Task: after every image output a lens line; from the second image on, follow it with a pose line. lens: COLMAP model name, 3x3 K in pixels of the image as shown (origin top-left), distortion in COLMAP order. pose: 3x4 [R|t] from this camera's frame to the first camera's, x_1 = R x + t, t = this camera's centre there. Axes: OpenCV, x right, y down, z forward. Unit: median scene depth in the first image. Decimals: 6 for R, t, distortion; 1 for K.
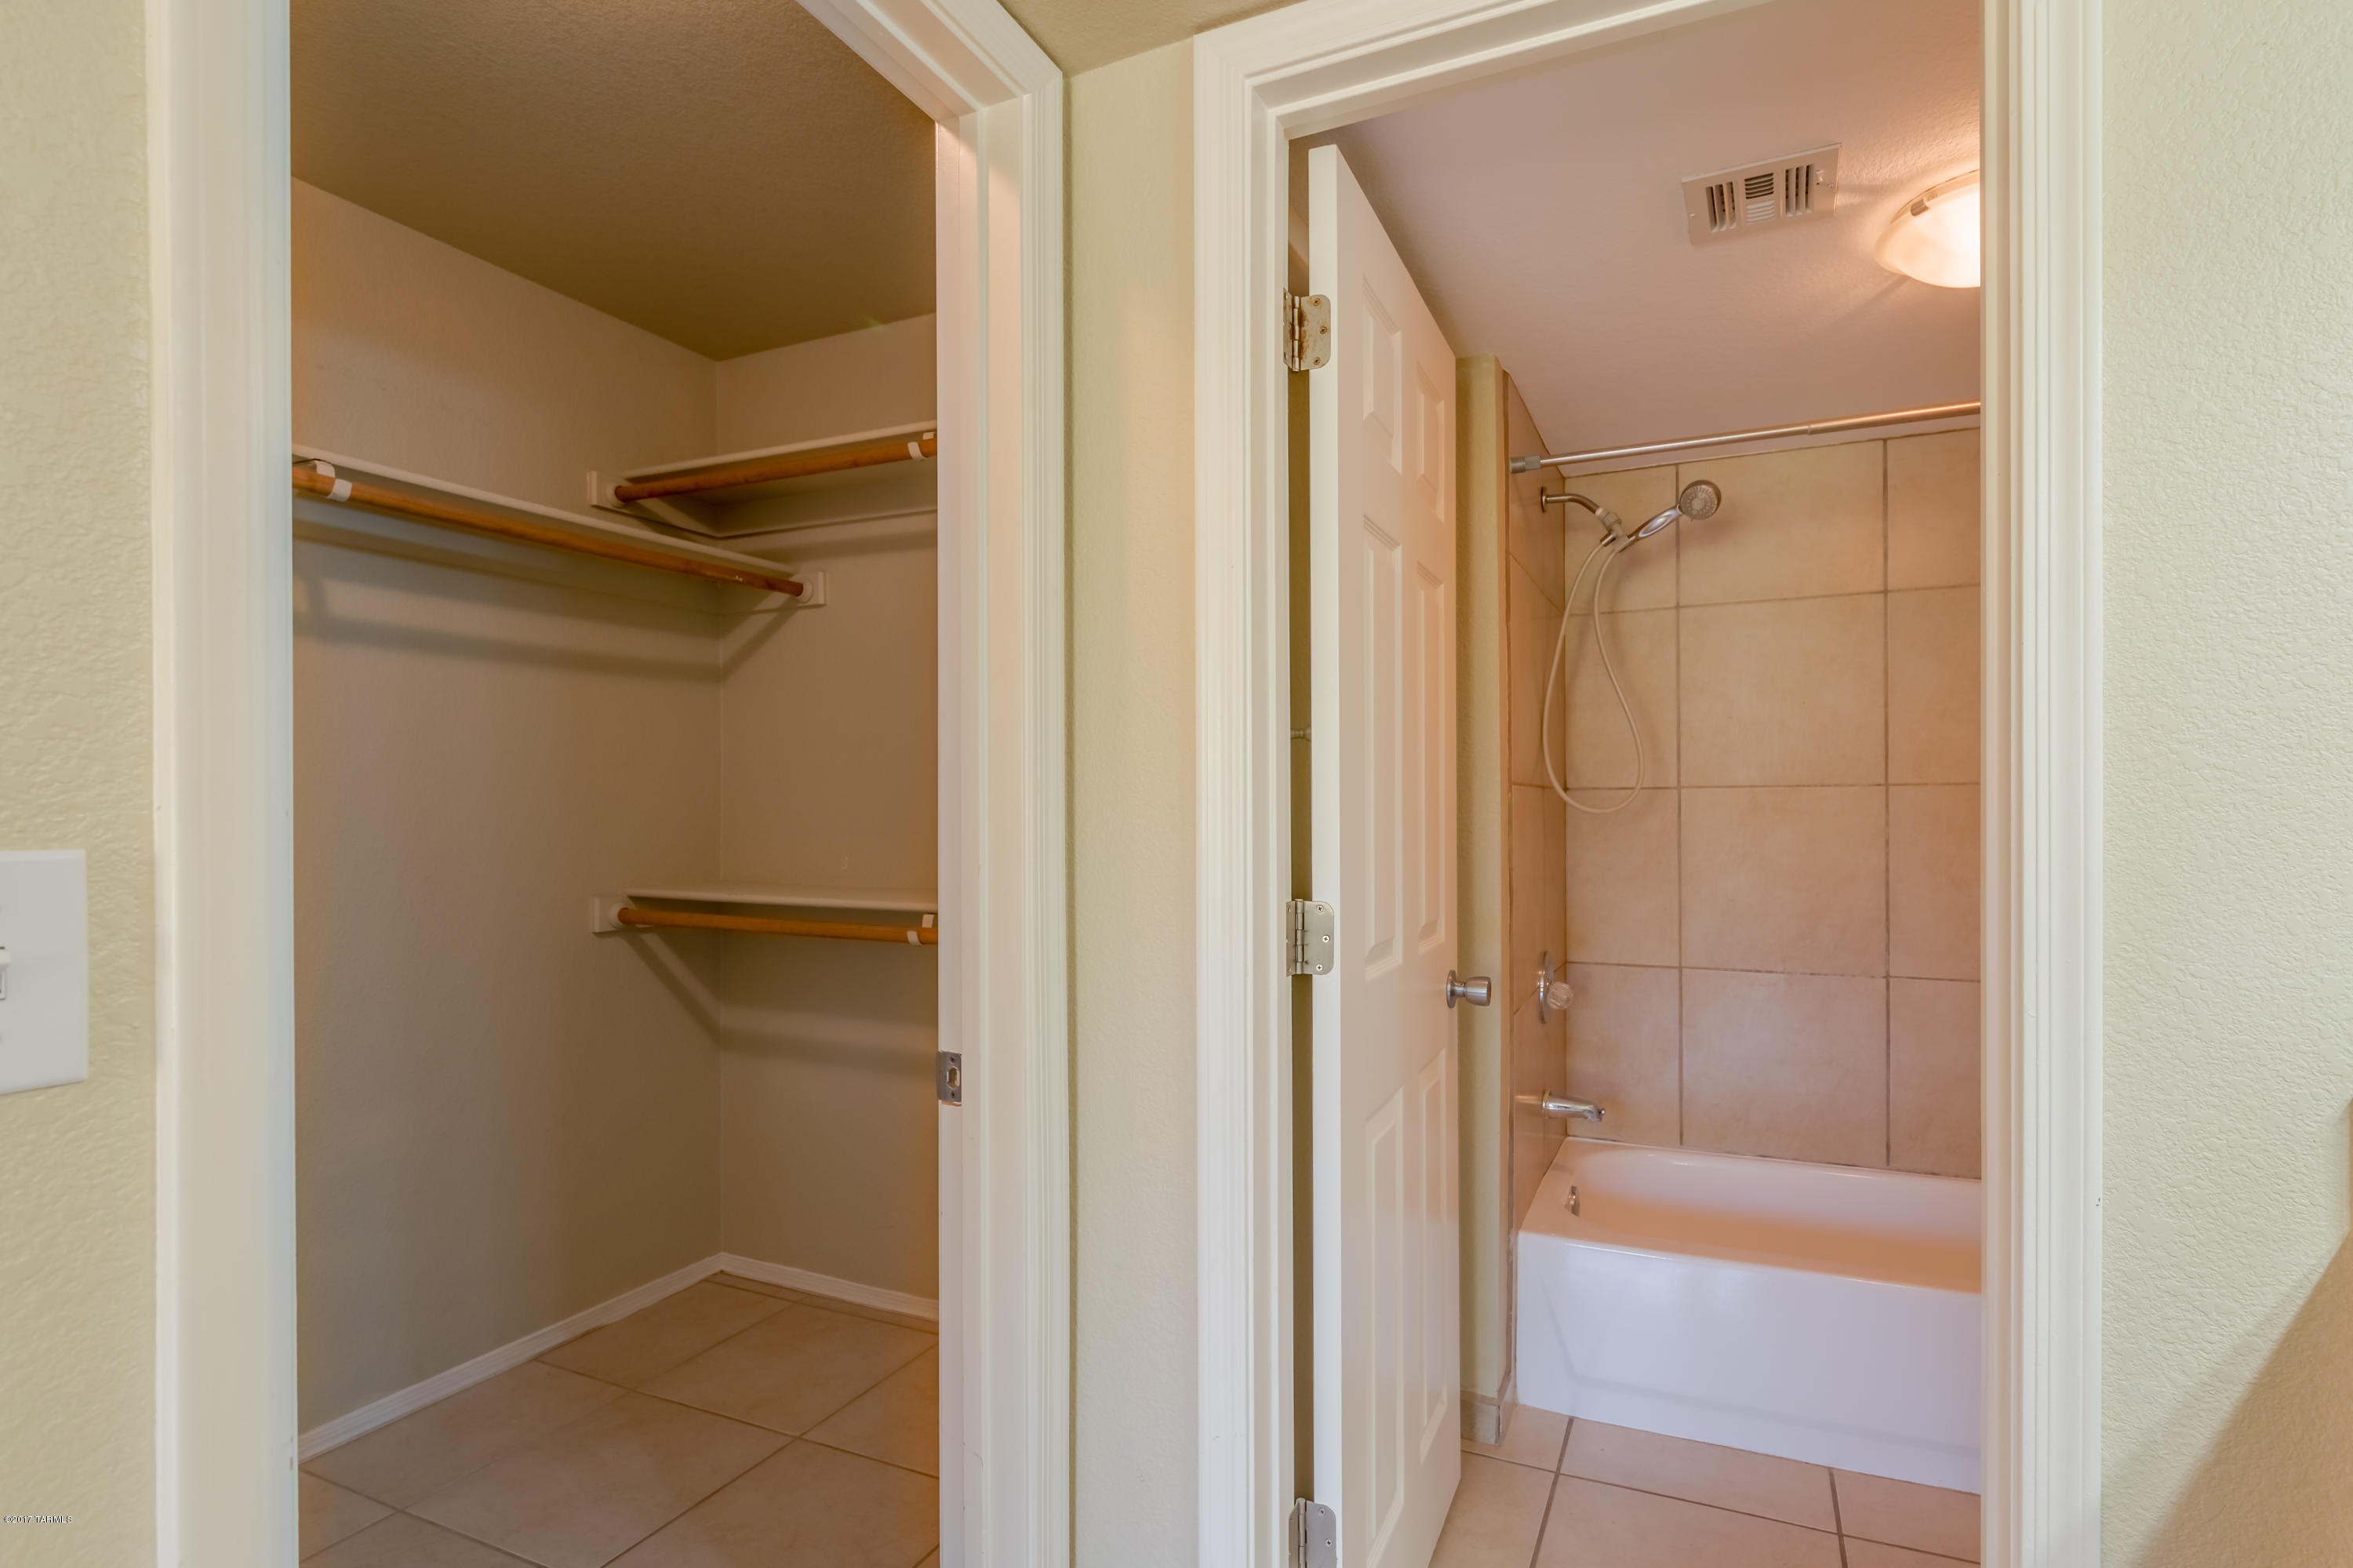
lens RADIAL K [[1158.9, 0, 1204.1], [0, 1158.9, 814.1], [0, 0, 1]] dist [-0.001715, -0.000528]
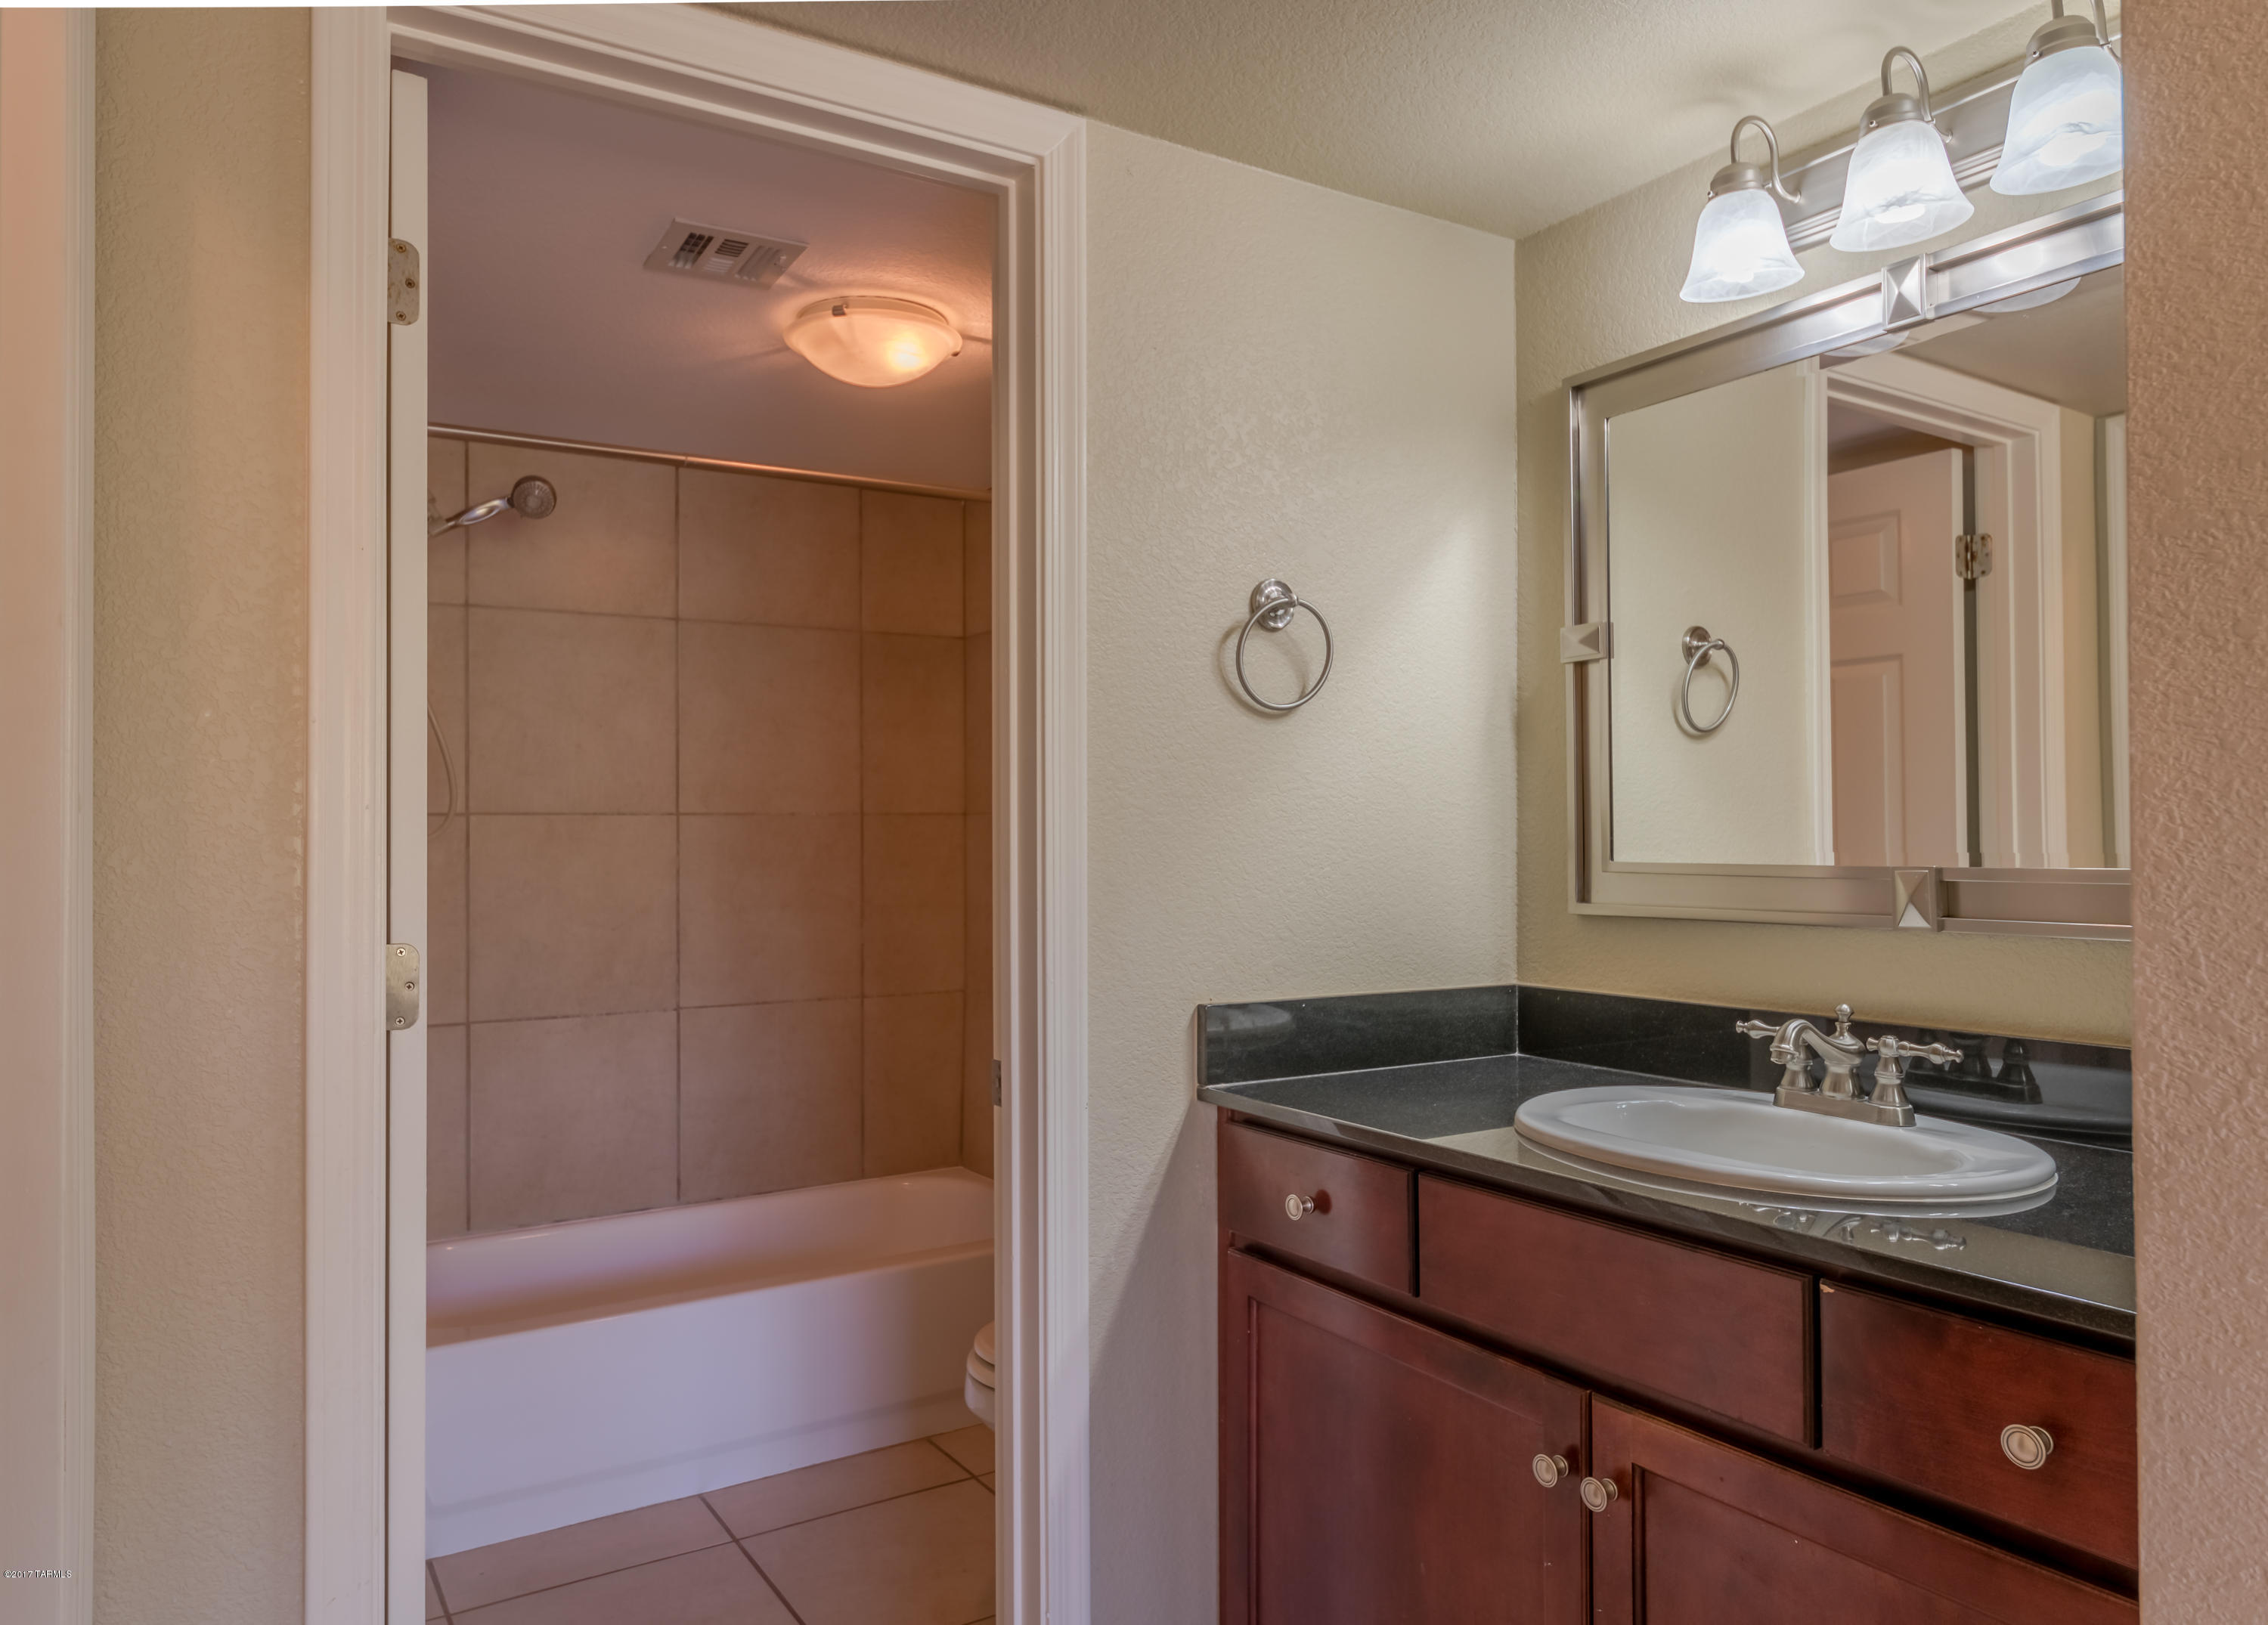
lens RADIAL K [[1511.3, 0, 1130.8], [0, 1511.3, 816.3], [0, 0, 1]] dist [0.000253, -0.000338]
pose [[0.552085, 0.010893, 0.833716, -0.299571], [0.007044, 0.999818, -0.017727, 0.002550], [-0.833758, 0.015660, 0.551908, -0.037083]]
